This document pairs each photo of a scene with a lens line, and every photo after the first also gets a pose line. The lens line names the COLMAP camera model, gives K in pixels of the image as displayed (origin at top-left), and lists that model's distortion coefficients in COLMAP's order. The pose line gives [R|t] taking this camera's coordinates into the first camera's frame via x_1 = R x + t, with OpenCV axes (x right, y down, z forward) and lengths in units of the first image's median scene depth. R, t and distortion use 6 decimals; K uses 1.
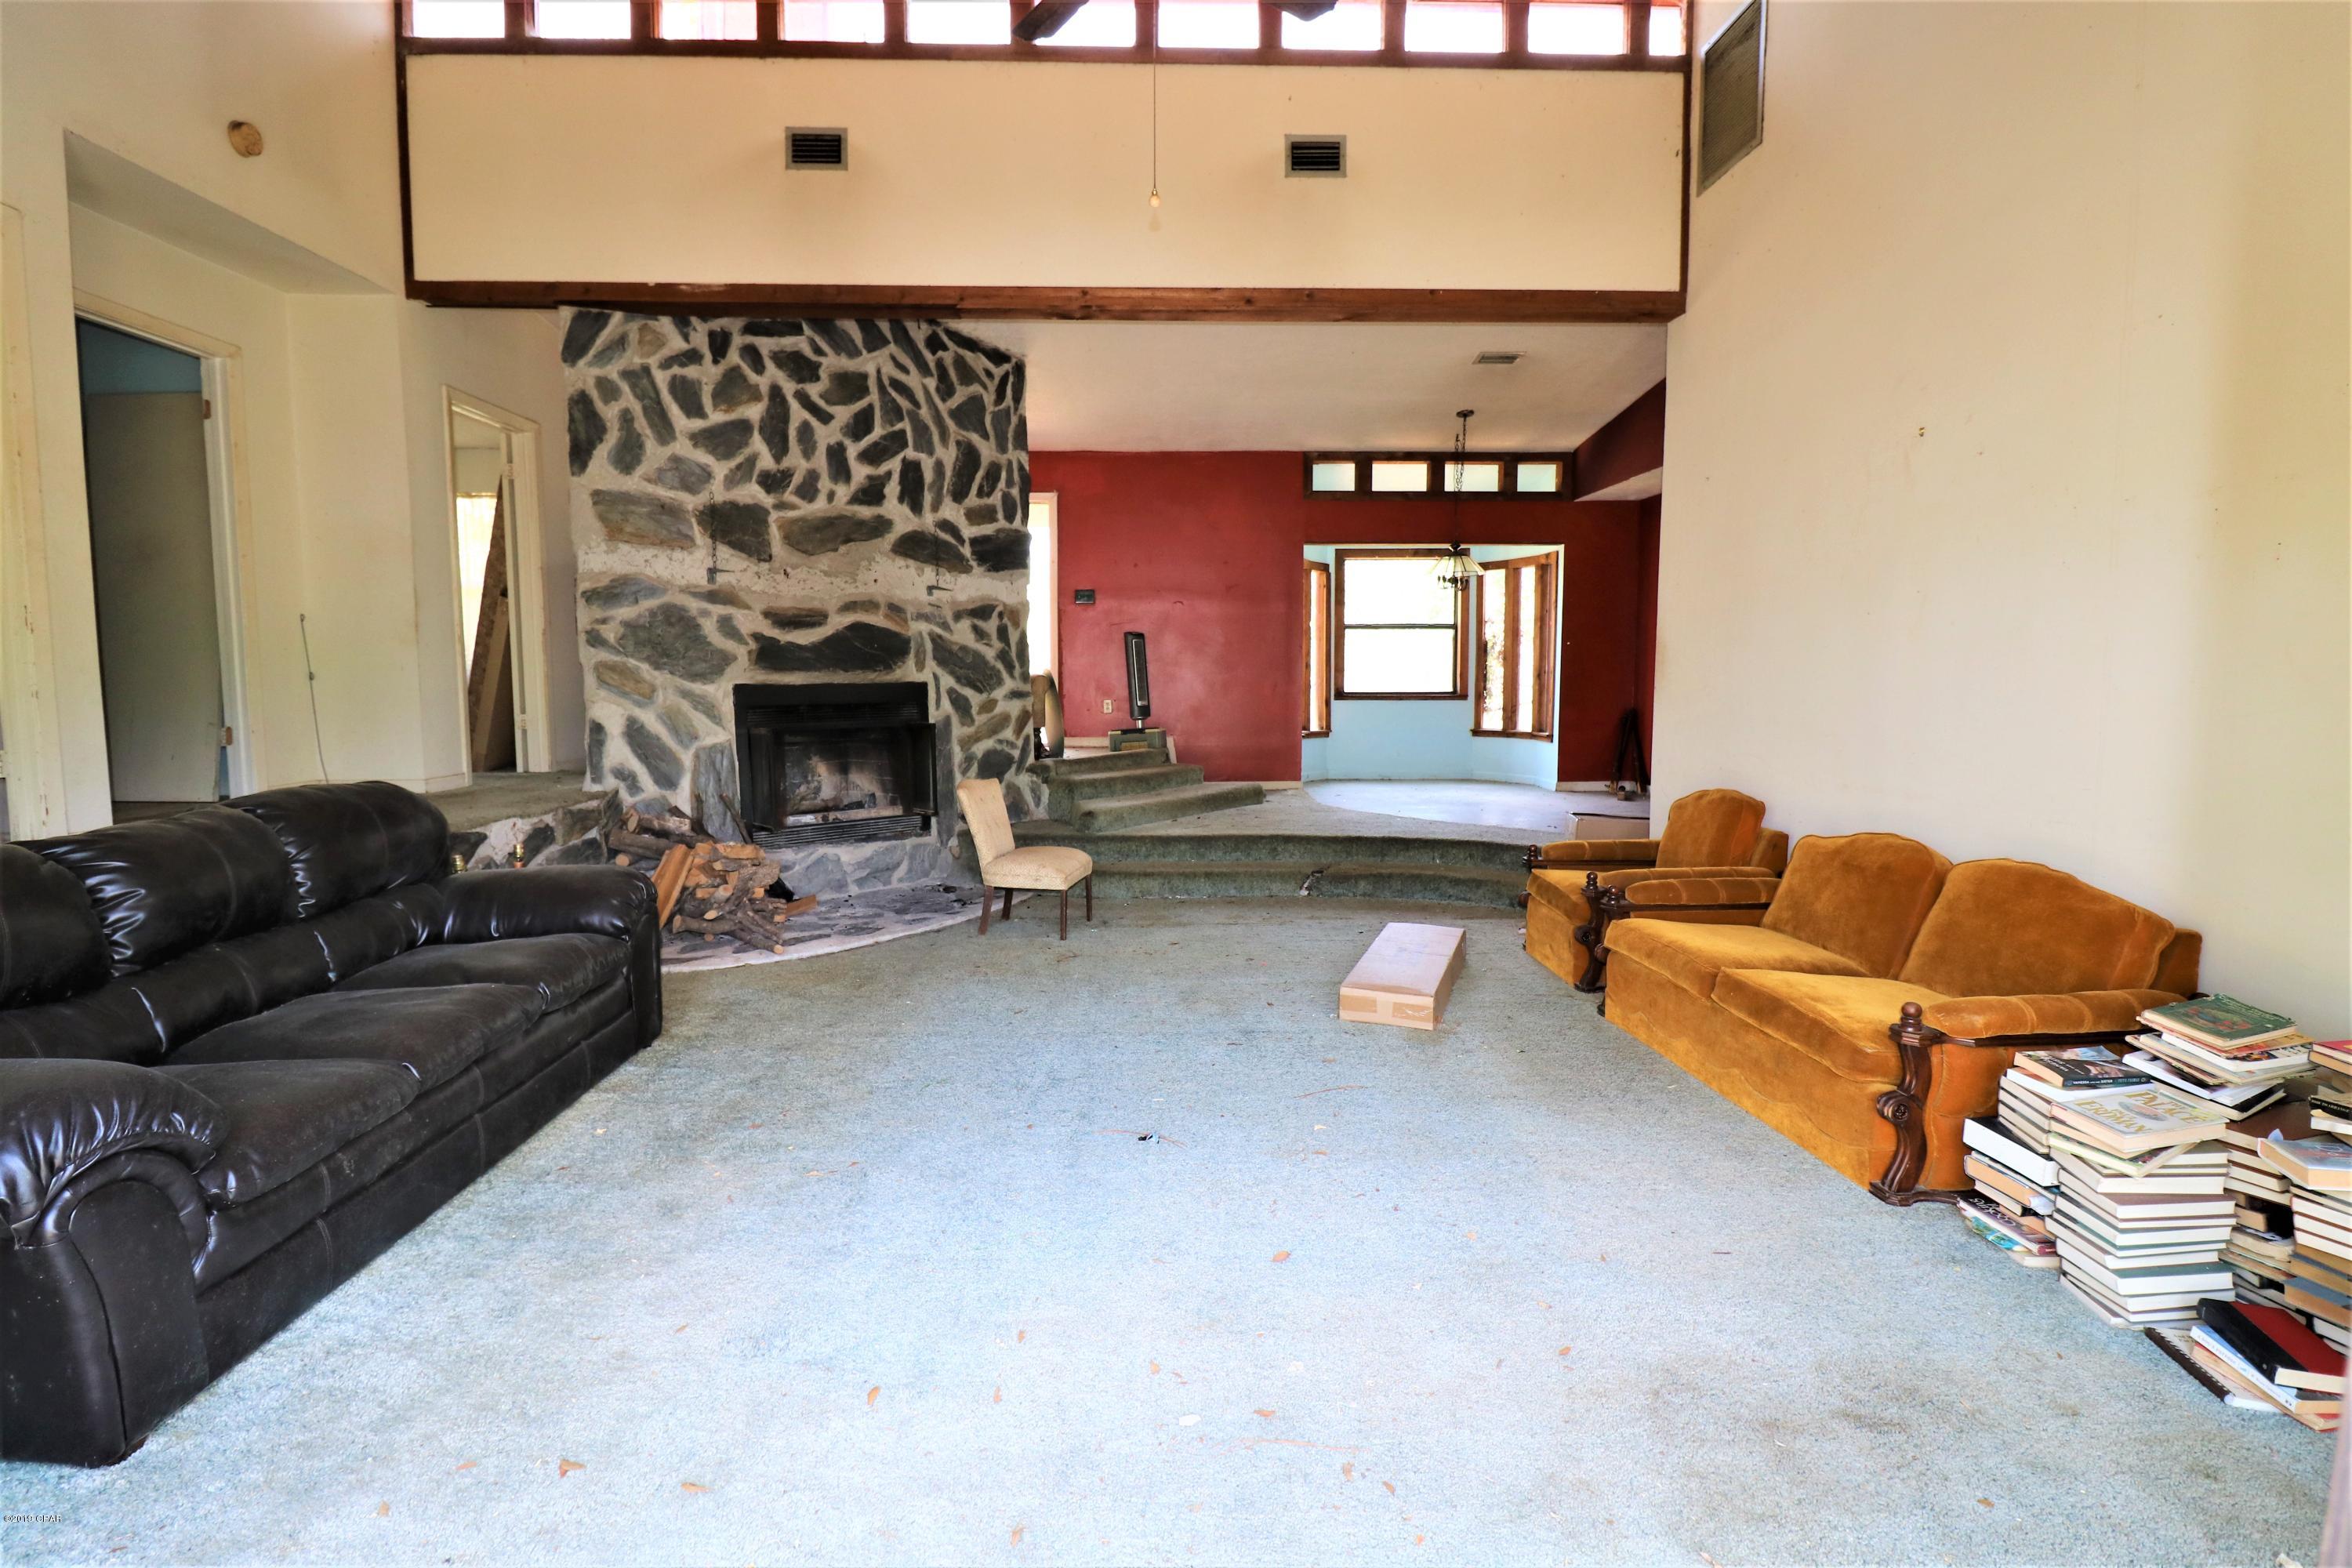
lens RADIAL K [[1094.3, 0, 1177.2], [0, 1094.3, 779.7], [0, 0, 1]] dist [-0.005366, -0.010394]
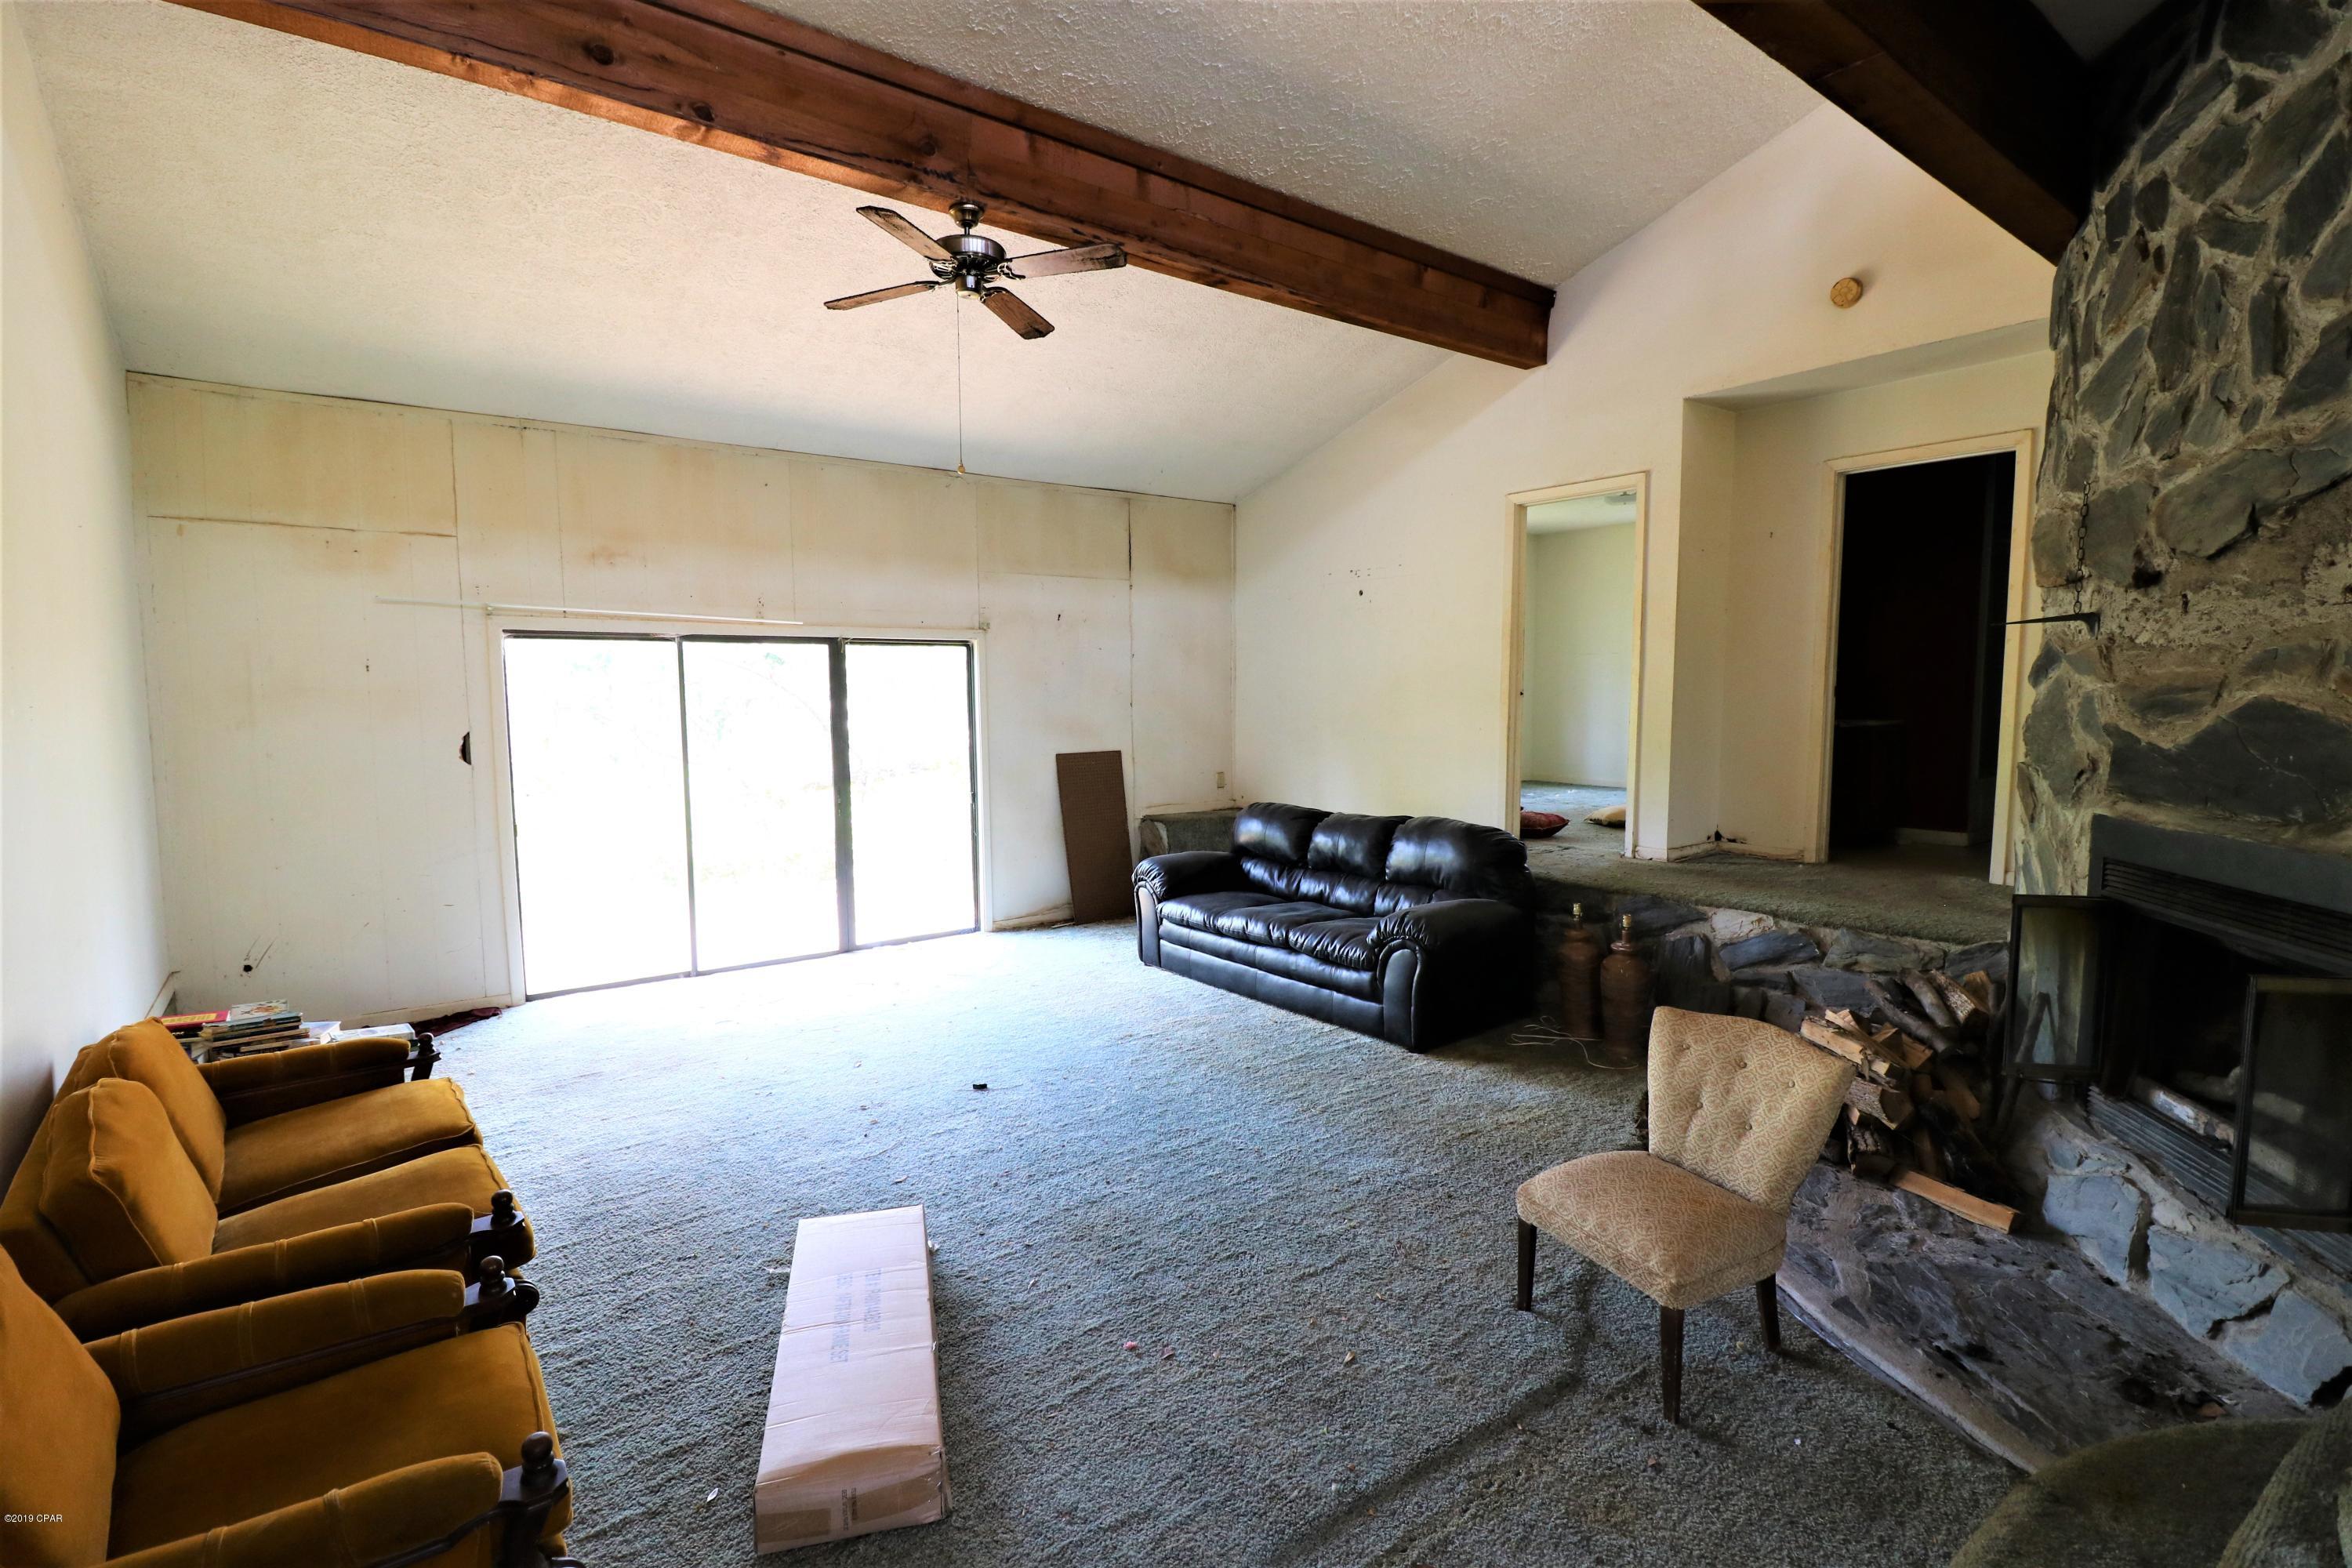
lens RADIAL K [[1094.3, 0, 1177.2], [0, 1094.3, 779.7], [0, 0, 1]] dist [-0.005366, -0.010394]
pose [[-0.817810, 0.053783, -0.572970, 0.276887], [-0.046153, 0.986287, 0.158454, -0.158414], [0.573635, 0.156030, -0.804113, 1.086020]]
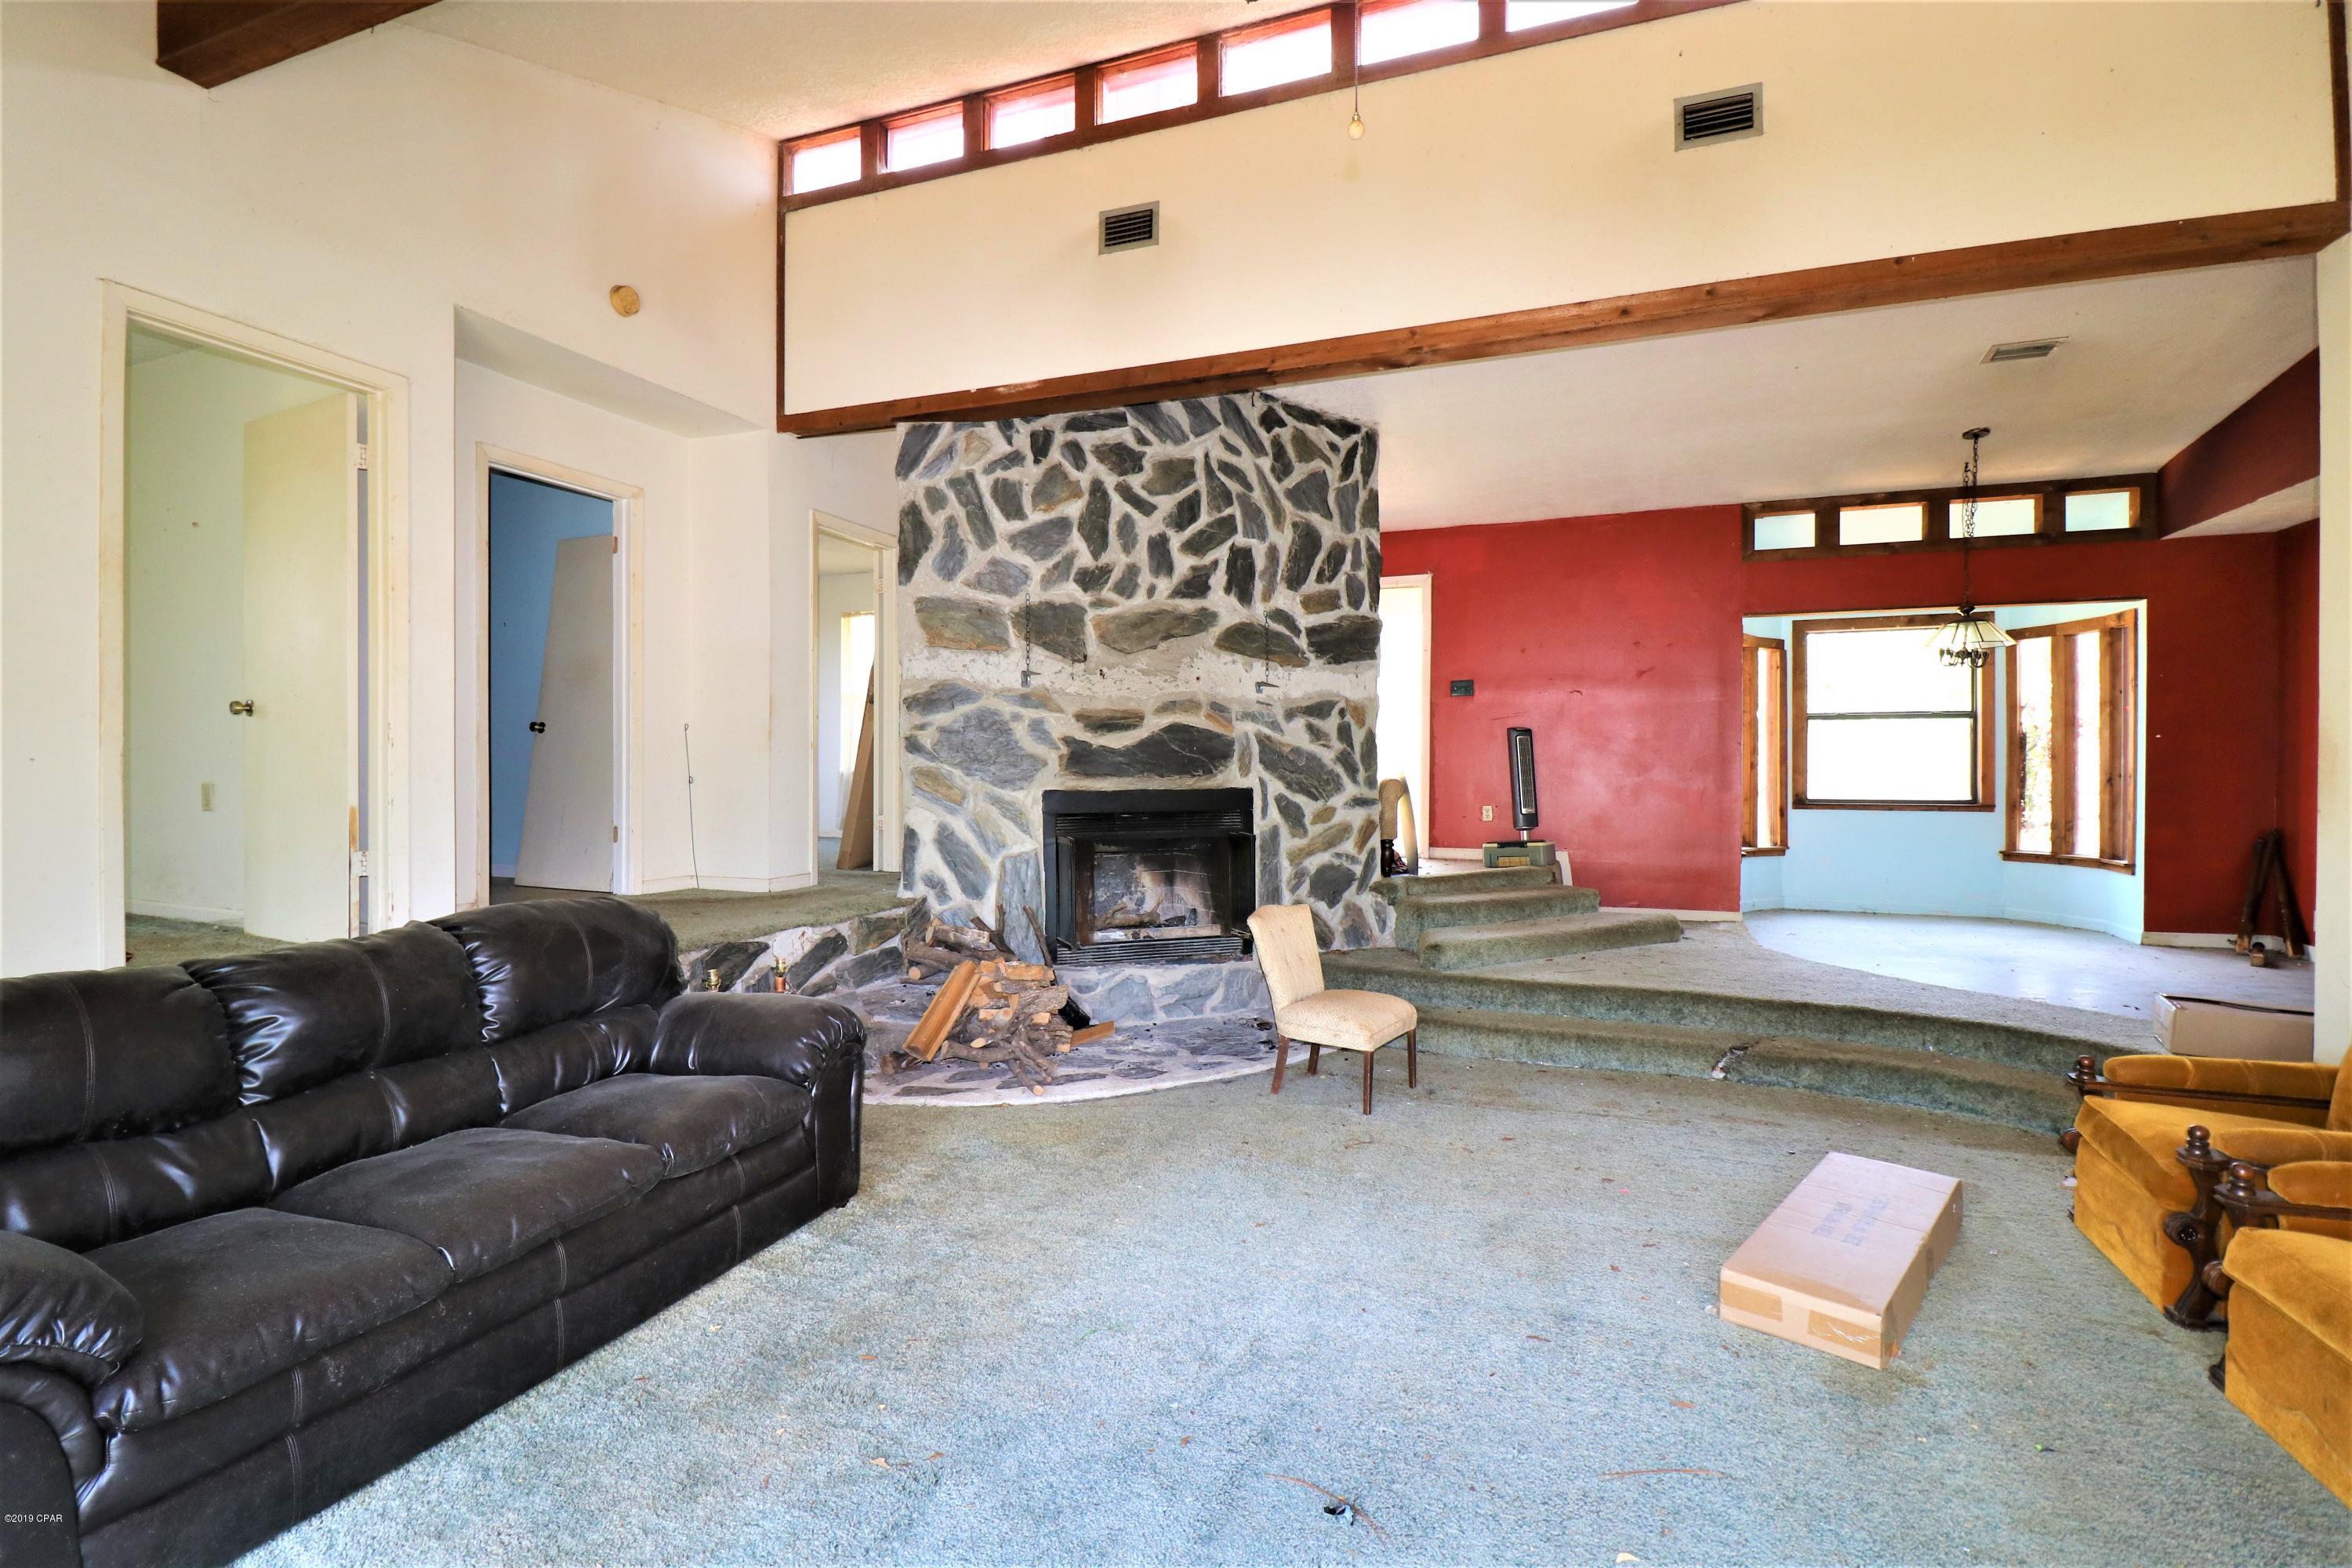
lens RADIAL K [[1097.0, 0, 1161.4], [0, 1097.0, 781.4], [0, 0, 1]] dist [-0.001574, -0.013487]
pose [[0.918345, 0.007156, -0.395717, 0.062332], [-0.039514, 0.996499, -0.073680, -0.026661], [0.393804, 0.083300, 0.915412, 0.151463]]
